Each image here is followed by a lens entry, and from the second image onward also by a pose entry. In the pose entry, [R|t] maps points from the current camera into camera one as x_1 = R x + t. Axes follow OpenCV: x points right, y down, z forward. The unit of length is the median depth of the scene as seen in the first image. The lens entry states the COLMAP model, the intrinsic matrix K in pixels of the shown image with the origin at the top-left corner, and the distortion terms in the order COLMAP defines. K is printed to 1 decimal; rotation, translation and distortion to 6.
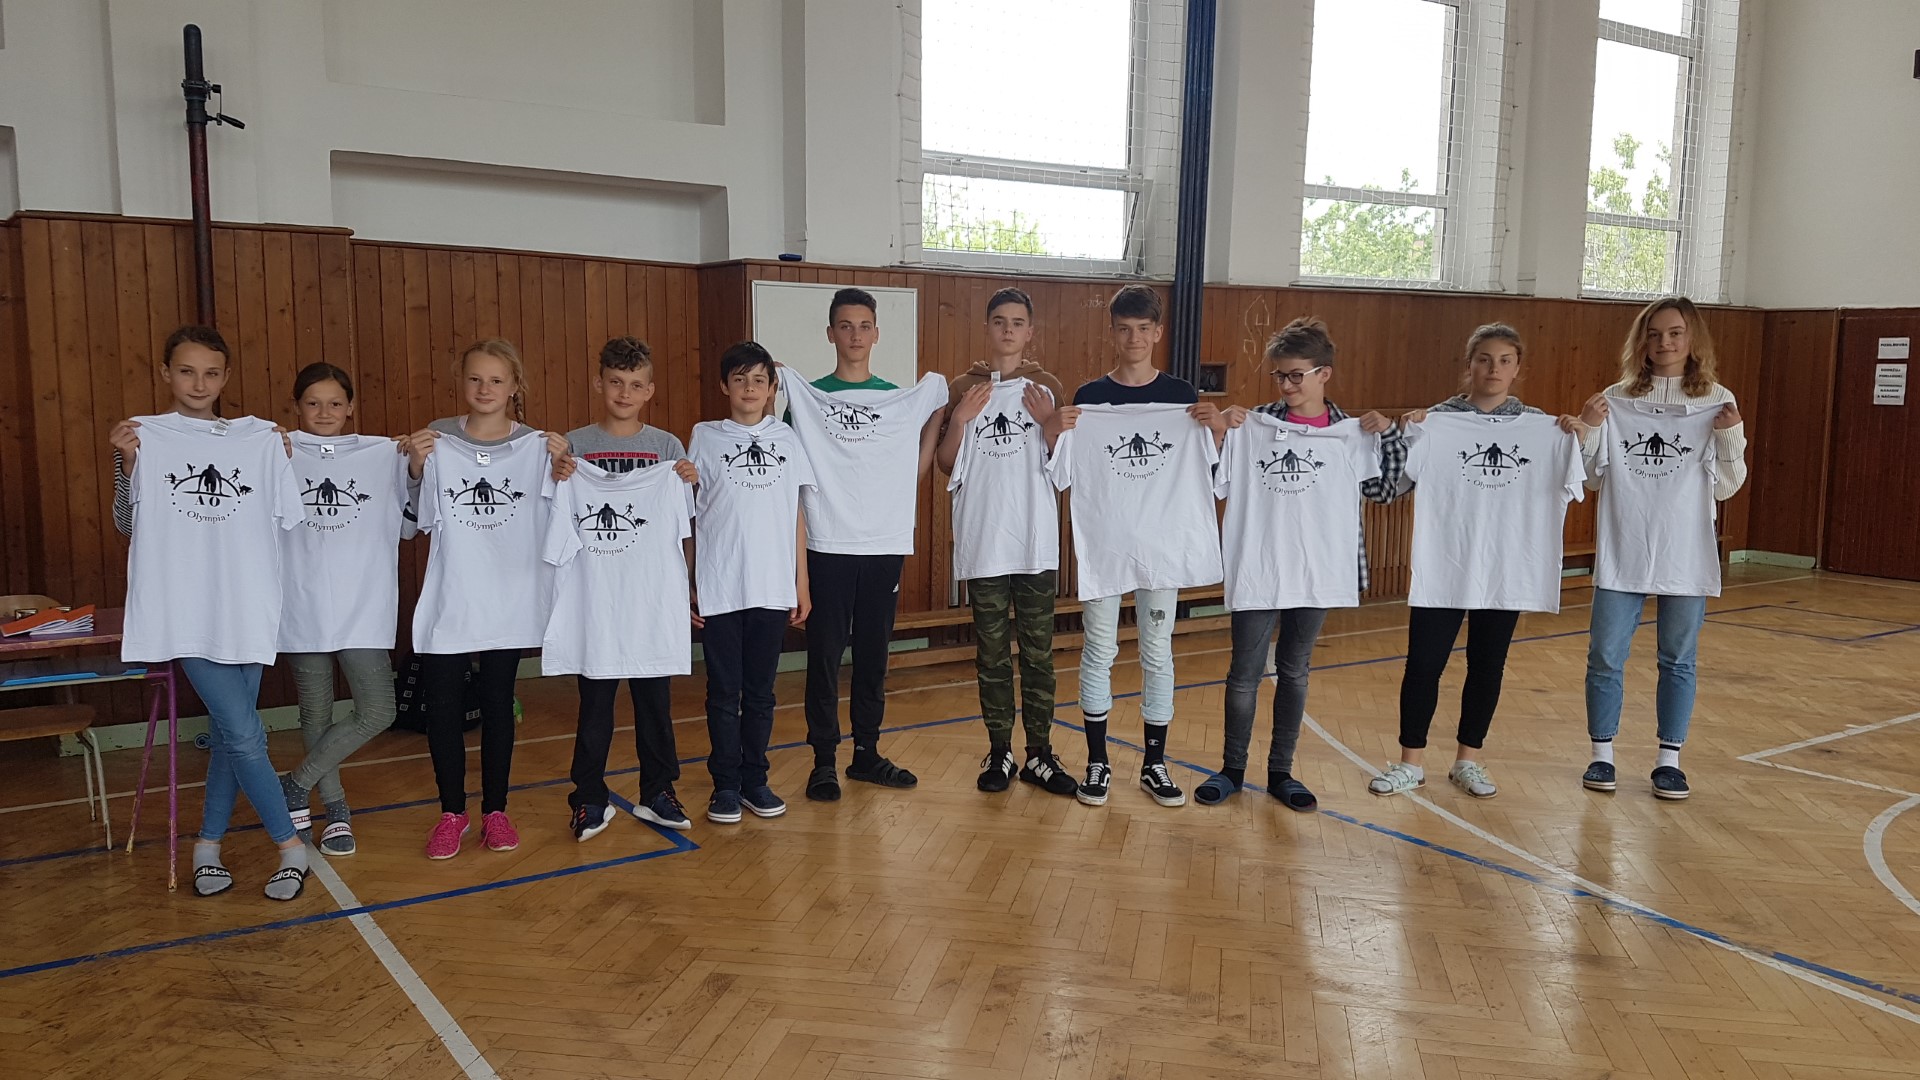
lens RADIAL K [[1541.2, 0, 1013.5], [0, 1541.2, 565.0], [0, 0, 1]] dist [0.124301, -0.163174]
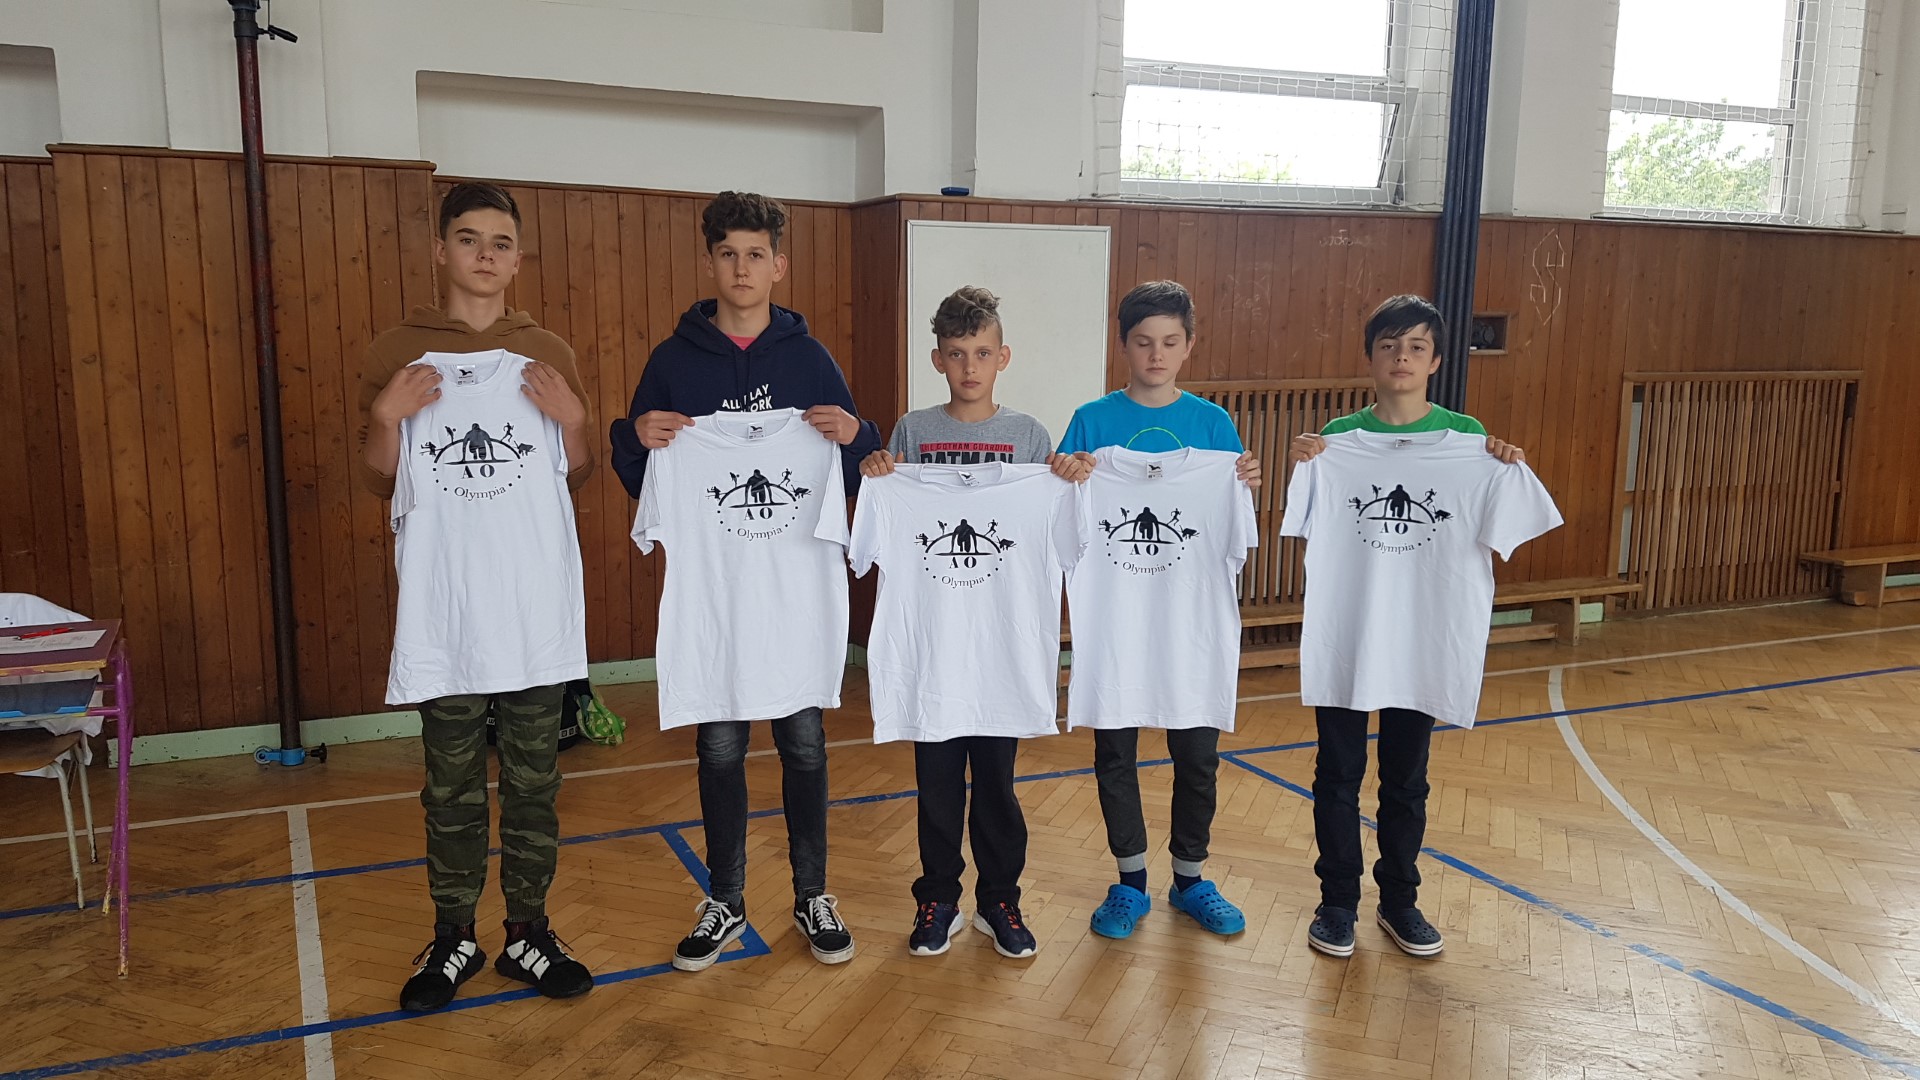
lens RADIAL K [[1541.2, 0, 959.7], [0, 1541.2, 556.6], [0, 0, 1]] dist [0.124301, -0.163174]
pose [[0.981071, 0.028946, -0.191472, 0.022848], [-0.023913, 0.999306, 0.028545, -0.026540], [0.192165, -0.023426, 0.981083, 0.182028]]
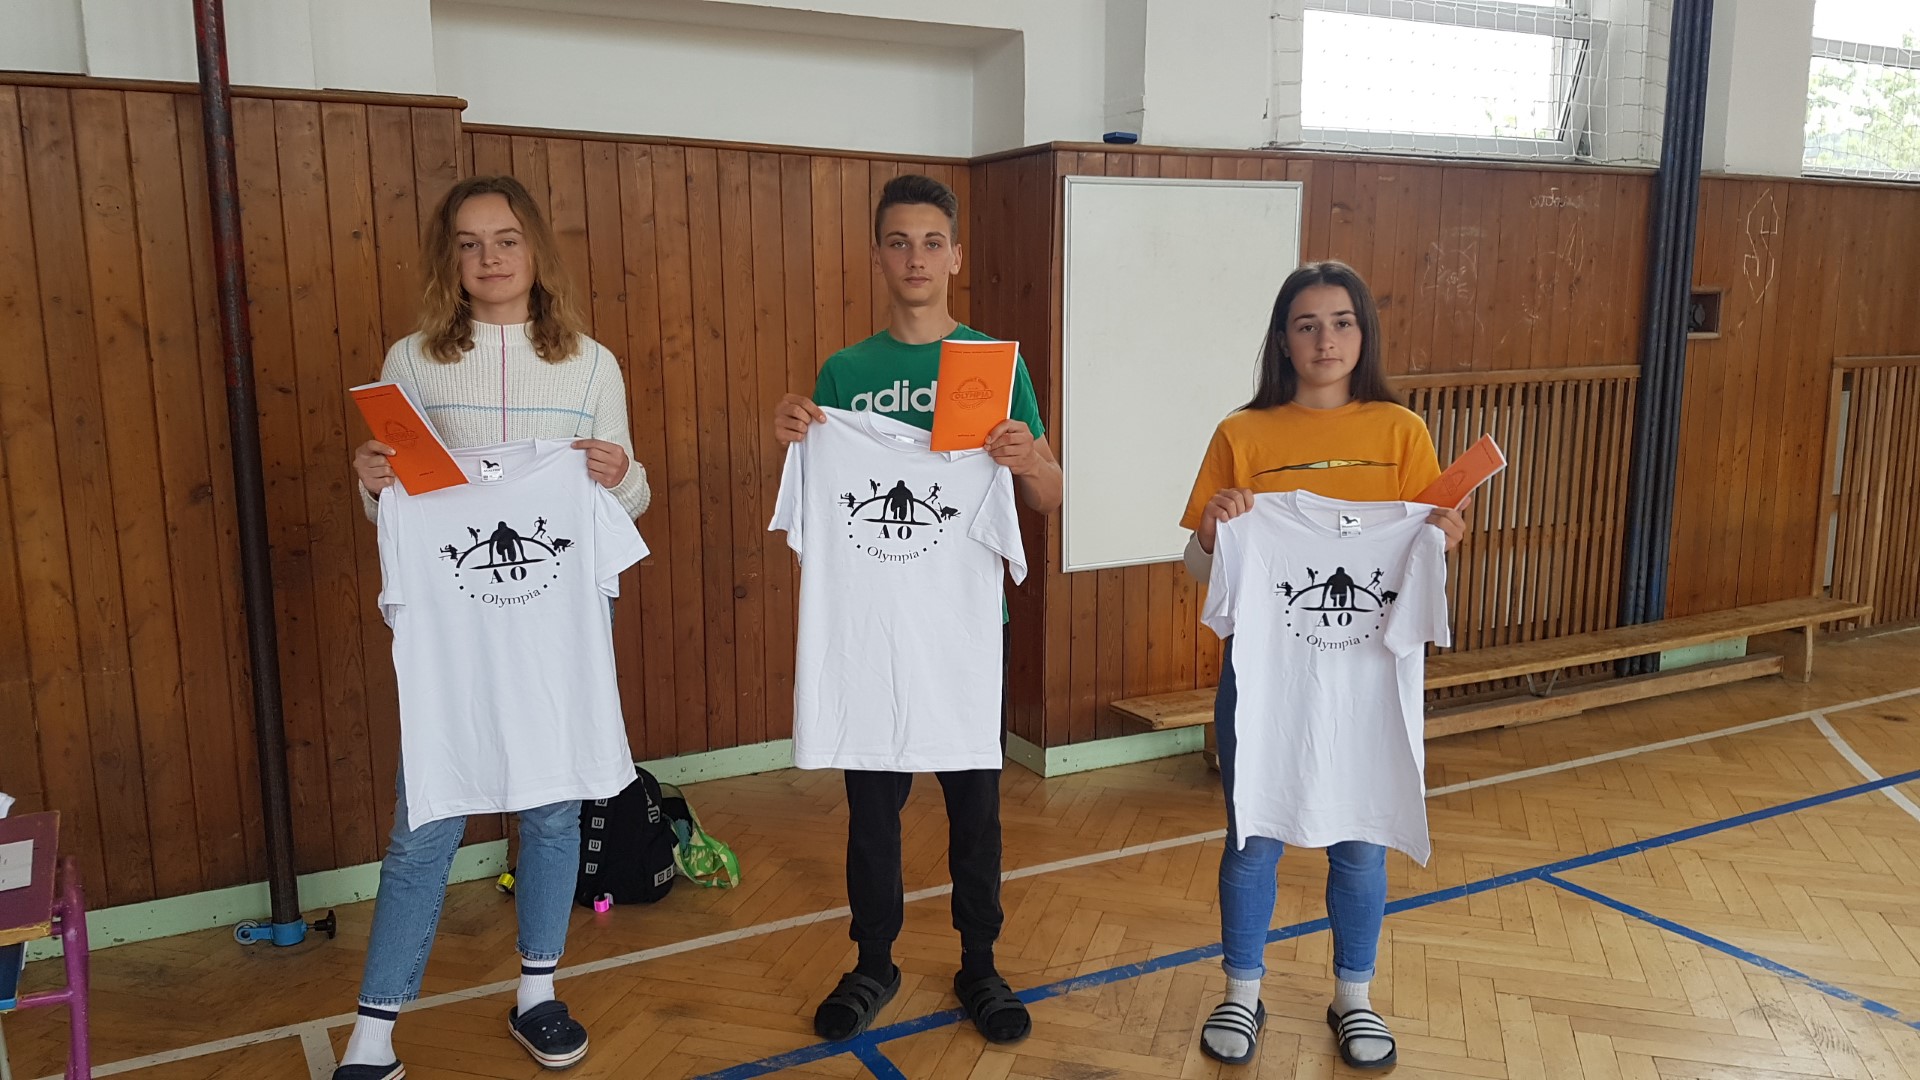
lens RADIAL K [[1541.2, 0, 964.2], [0, 1541.2, 568.1], [0, 0, 1]] dist [0.124301, -0.163174]
pose [[0.991680, 0.003560, -0.128682, -0.124890], [0.001499, 0.999230, 0.039194, -0.045969], [0.128722, -0.039061, 0.990911, 0.347484]]
